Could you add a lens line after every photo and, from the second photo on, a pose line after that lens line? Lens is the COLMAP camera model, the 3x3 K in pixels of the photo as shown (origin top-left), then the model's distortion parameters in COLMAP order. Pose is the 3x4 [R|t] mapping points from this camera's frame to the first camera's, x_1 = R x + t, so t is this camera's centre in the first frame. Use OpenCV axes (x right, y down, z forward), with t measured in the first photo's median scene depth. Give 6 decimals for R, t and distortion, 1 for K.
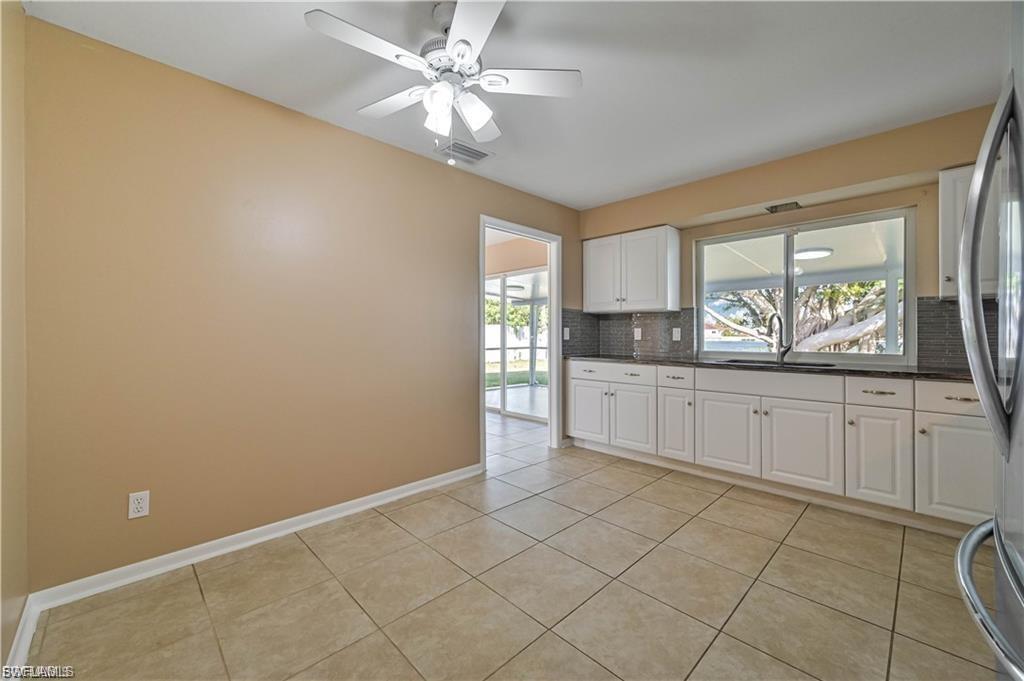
lens RADIAL K [[405.5, 0, 516.8], [0, 405.5, 338.0], [0, 0, 1]] dist [-0.002127, -0.000450]
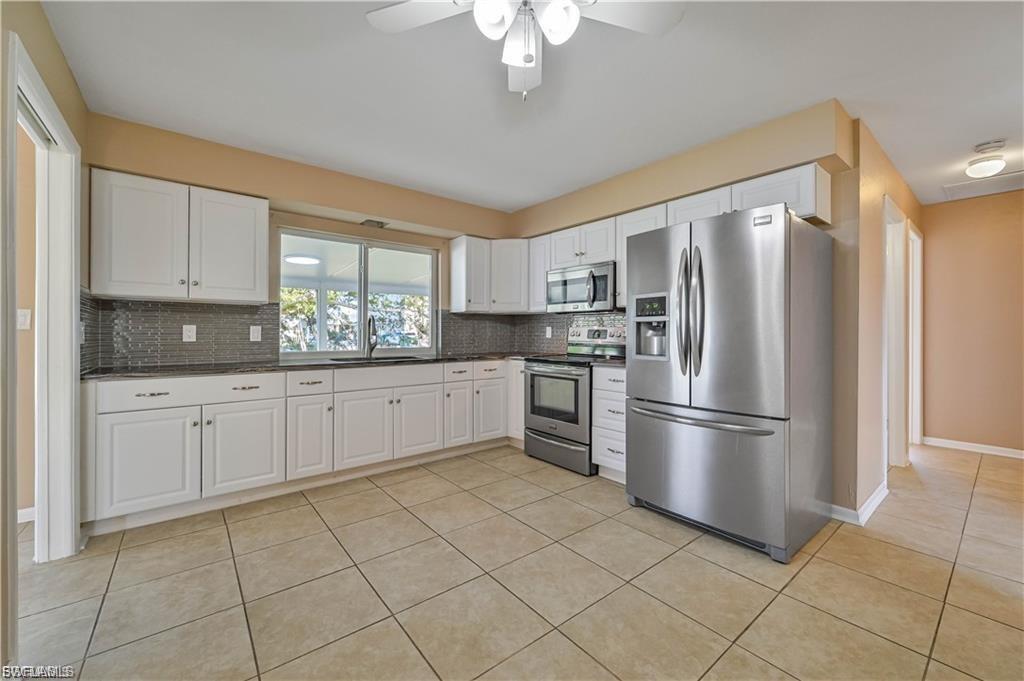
lens RADIAL K [[405.5, 0, 516.7], [0, 405.5, 333.5], [0, 0, 1]] dist [-0.002127, -0.000450]
pose [[0.091055, 0.003725, 0.995839, -0.464186], [0.011919, 0.999917, -0.004830, 0.001105], [-0.995775, 0.012309, 0.091003, 0.503033]]
